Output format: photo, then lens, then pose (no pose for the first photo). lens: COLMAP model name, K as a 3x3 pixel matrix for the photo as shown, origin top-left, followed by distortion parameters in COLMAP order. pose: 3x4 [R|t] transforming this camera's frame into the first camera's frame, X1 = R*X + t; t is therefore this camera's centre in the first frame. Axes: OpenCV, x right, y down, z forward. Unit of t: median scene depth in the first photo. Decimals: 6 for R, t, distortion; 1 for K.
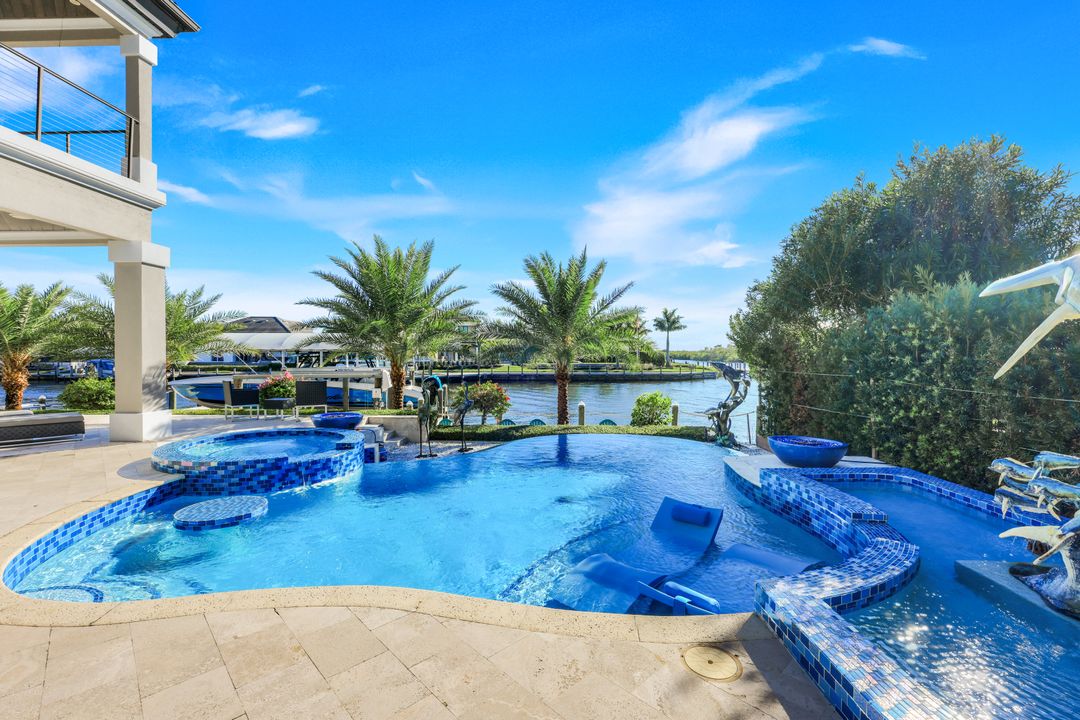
lens RADIAL K [[473.9, 0, 537.1], [0, 473.9, 364.0], [0, 0, 1]] dist [0.000618, 0.000219]
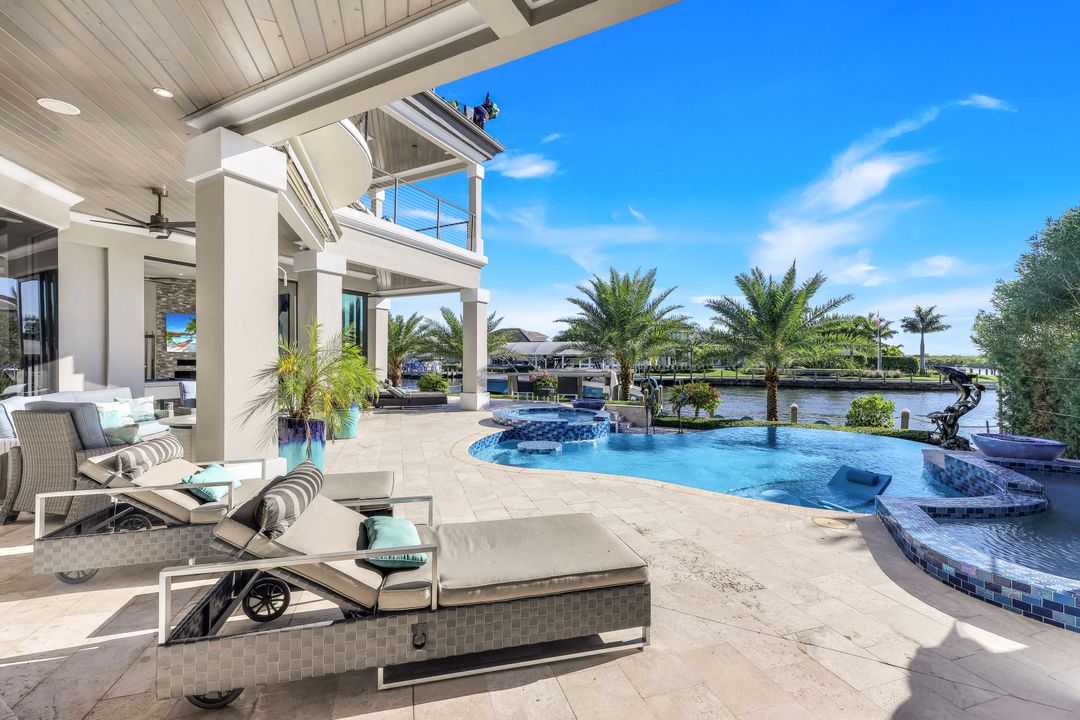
lens RADIAL K [[440.1, 0, 538.1], [0, 440.1, 354.9], [0, 0, 1]] dist [-0.000753, 0.000210]
pose [[0.897363, -0.001100, -0.441292, 0.017225], [-0.012157, 0.999556, -0.027212, 0.006255], [0.441126, 0.029783, 0.896951, -0.173748]]
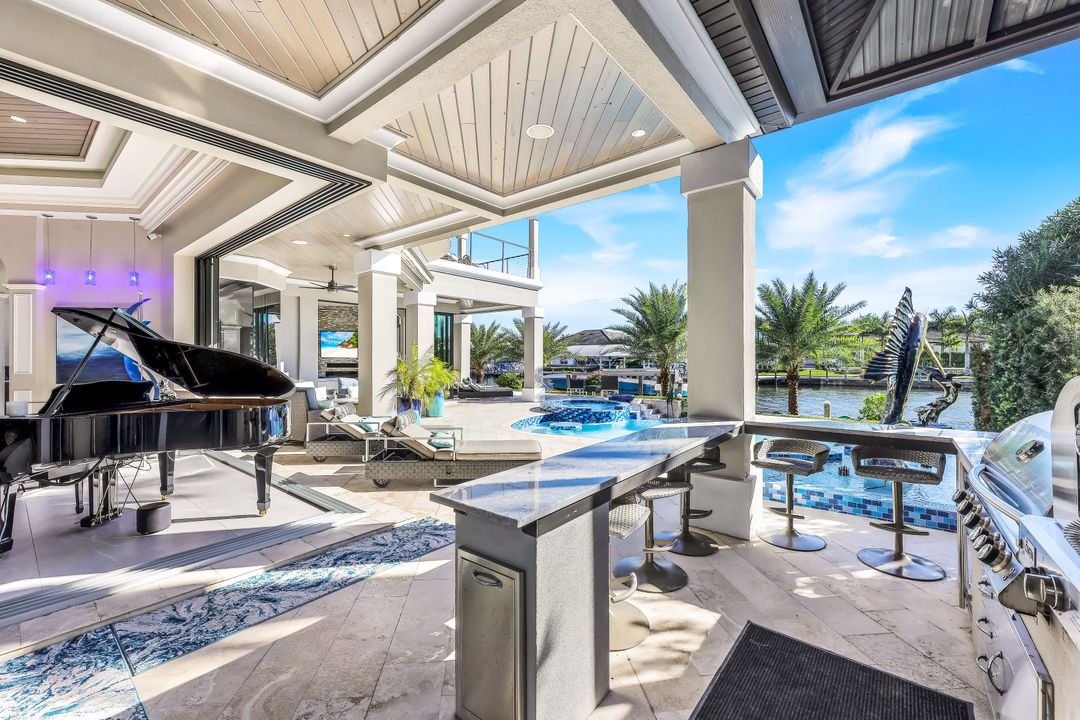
lens RADIAL K [[424.8, 0, 535.2], [0, 424.8, 349.3], [0, 0, 1]] dist [0.000472, 0.000027]
pose [[0.789826, -0.016485, -0.613109, 0.207466], [-0.009022, 0.999218, -0.038488, 0.001995], [0.613264, 0.035930, 0.789060, -0.309905]]
